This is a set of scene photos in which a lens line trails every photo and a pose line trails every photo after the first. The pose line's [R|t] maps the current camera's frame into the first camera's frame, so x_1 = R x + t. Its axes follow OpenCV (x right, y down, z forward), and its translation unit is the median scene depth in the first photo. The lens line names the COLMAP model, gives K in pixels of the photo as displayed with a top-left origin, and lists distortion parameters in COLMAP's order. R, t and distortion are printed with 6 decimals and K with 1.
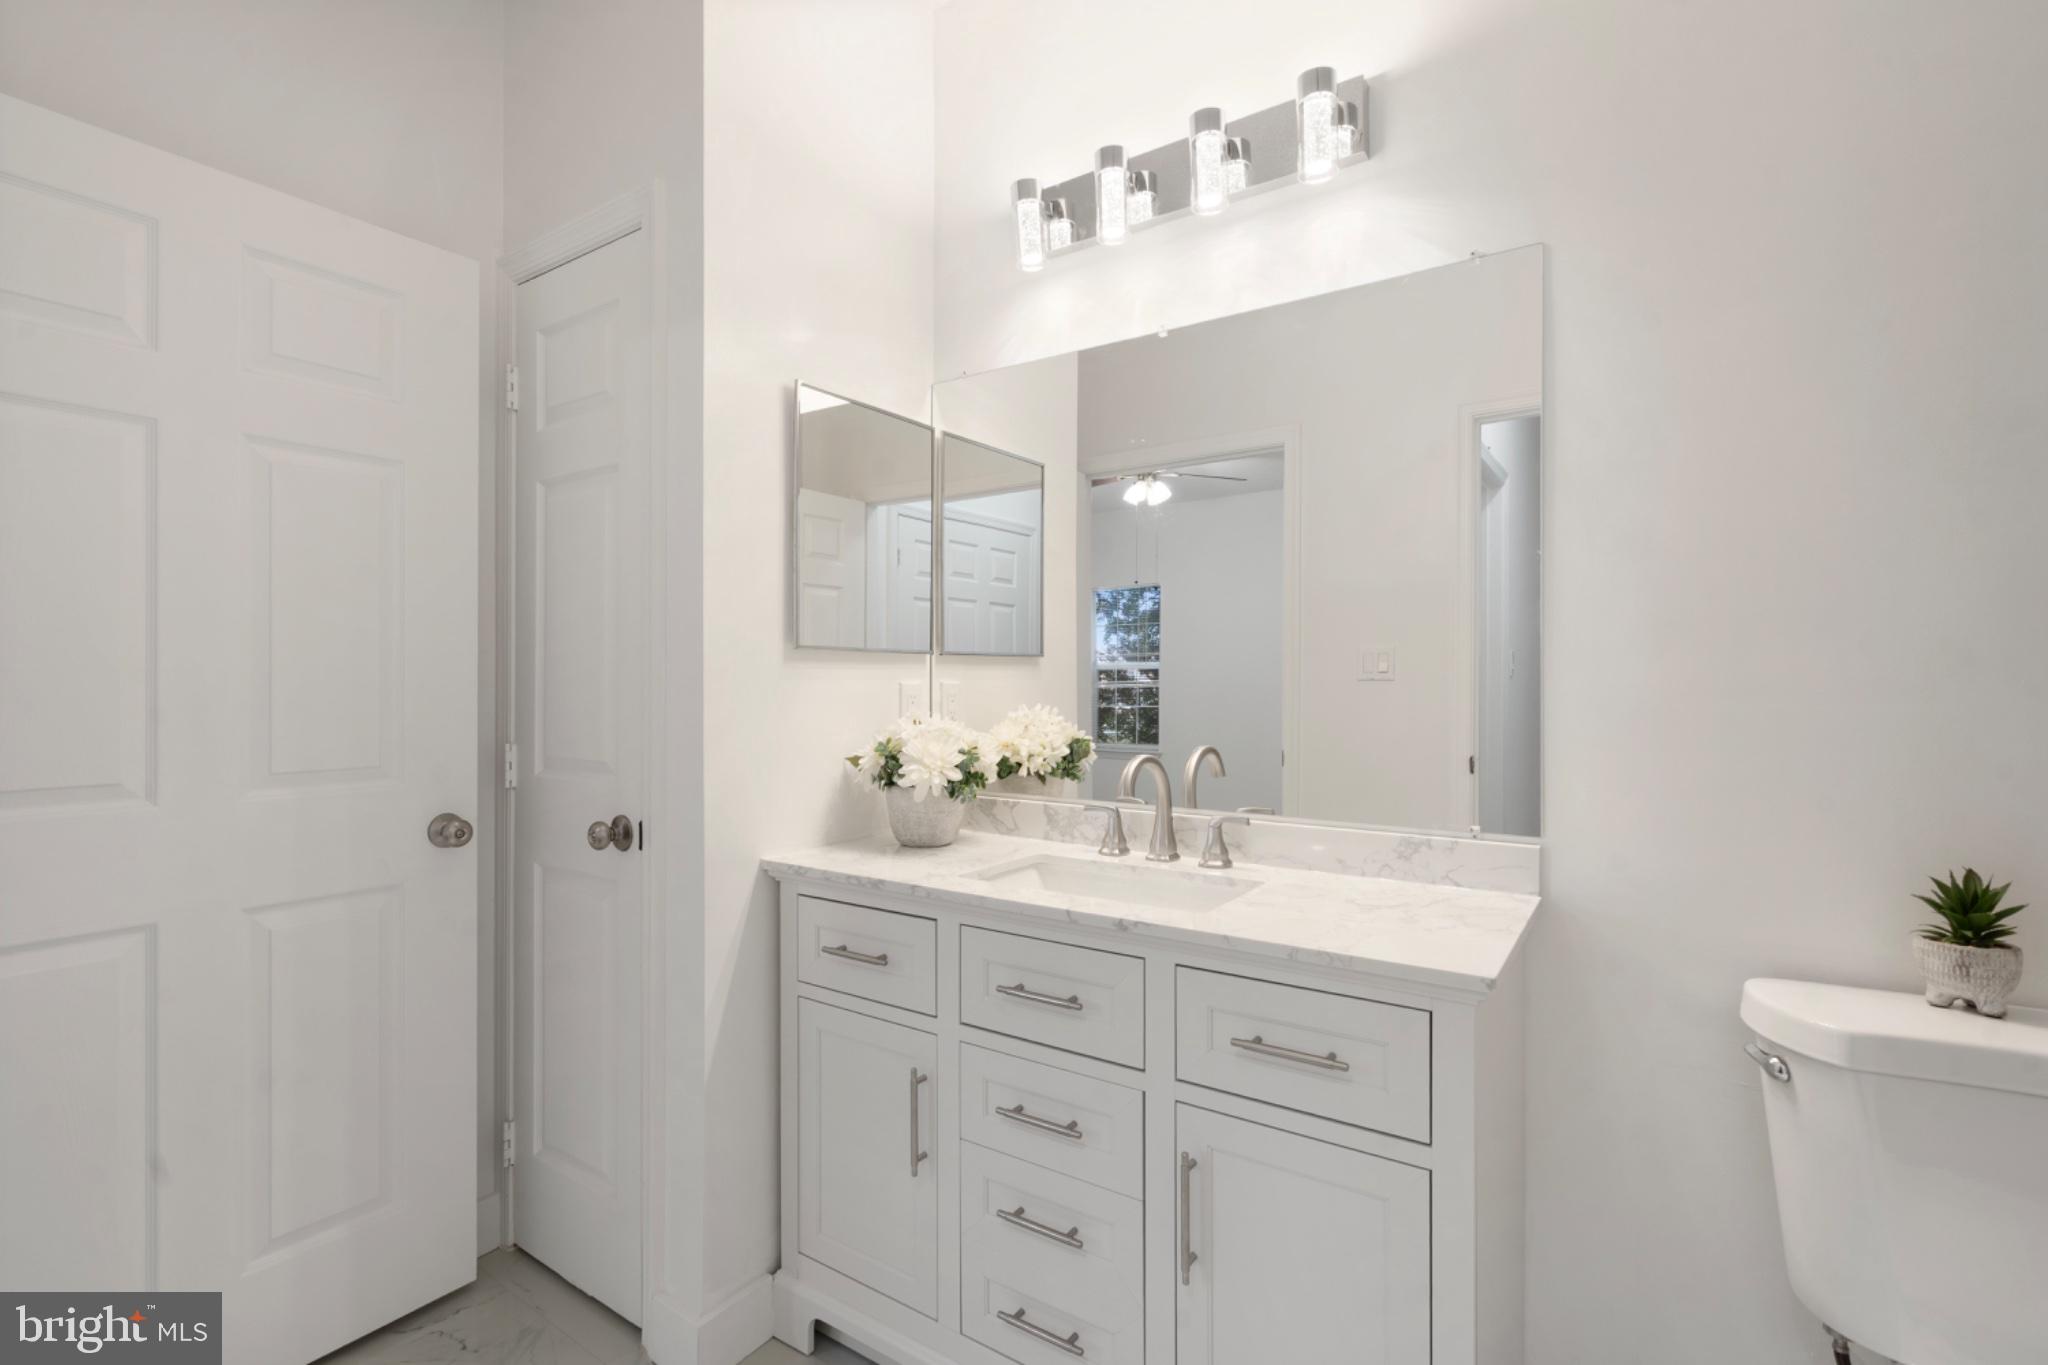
lens RADIAL K [[932.7, 0, 1009.5], [0, 932.7, 679.6], [0, 0, 1]] dist [-0.003386, 0.001190]
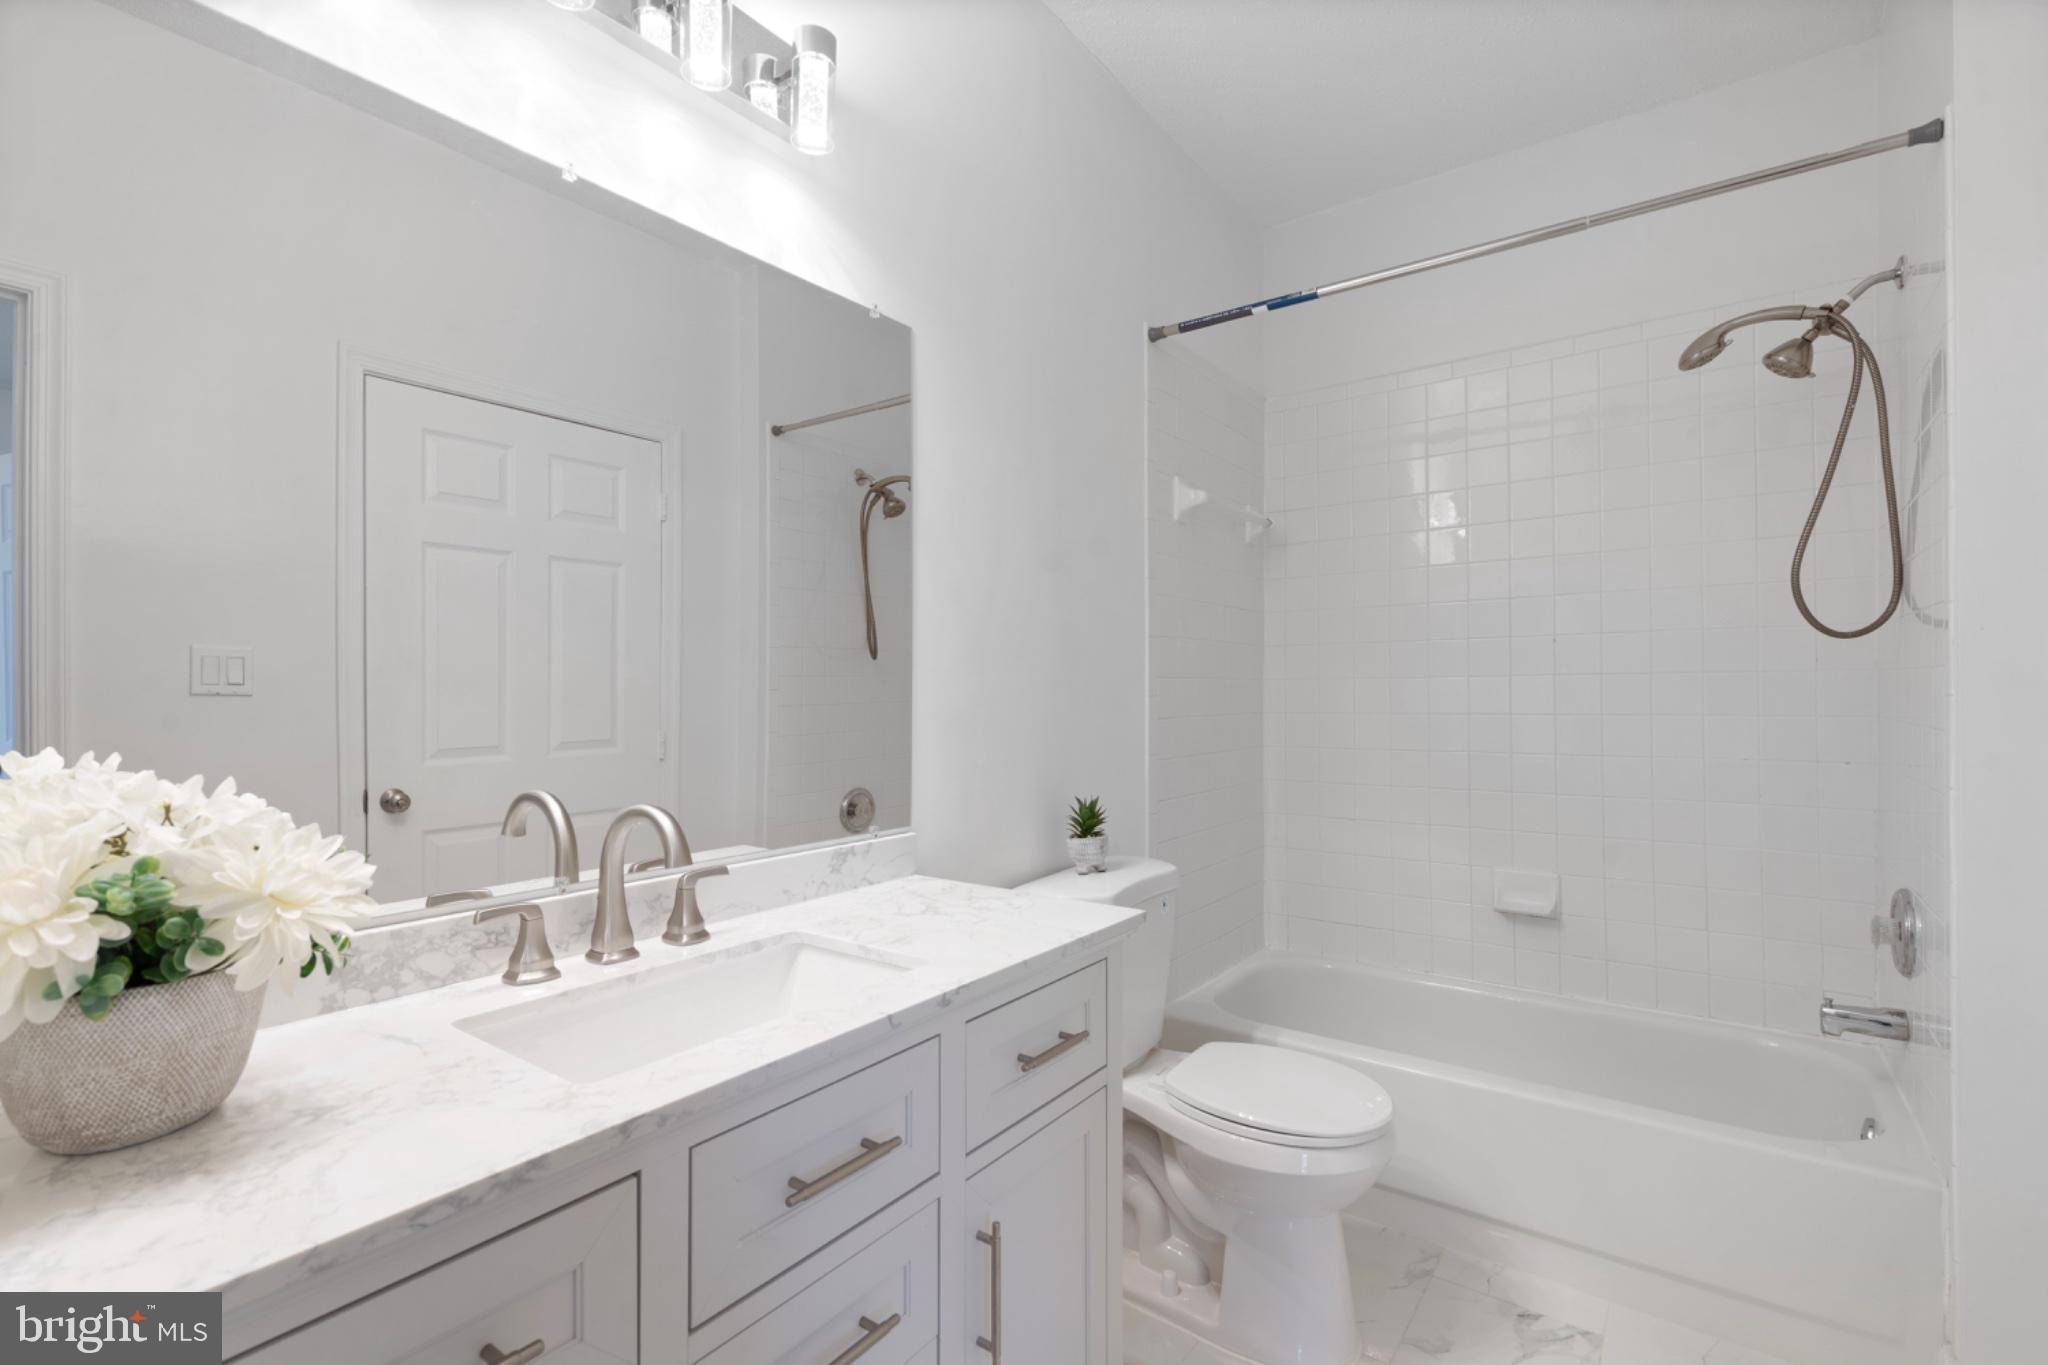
lens RADIAL K [[932.7, 0, 1010.7], [0, 932.7, 686.5], [0, 0, 1]] dist [-0.003386, 0.001190]
pose [[0.026842, 0.005555, 0.999624, -0.533044], [0.002781, 0.999980, -0.005632, -0.000950], [-0.999636, 0.002931, 0.026826, 0.723183]]
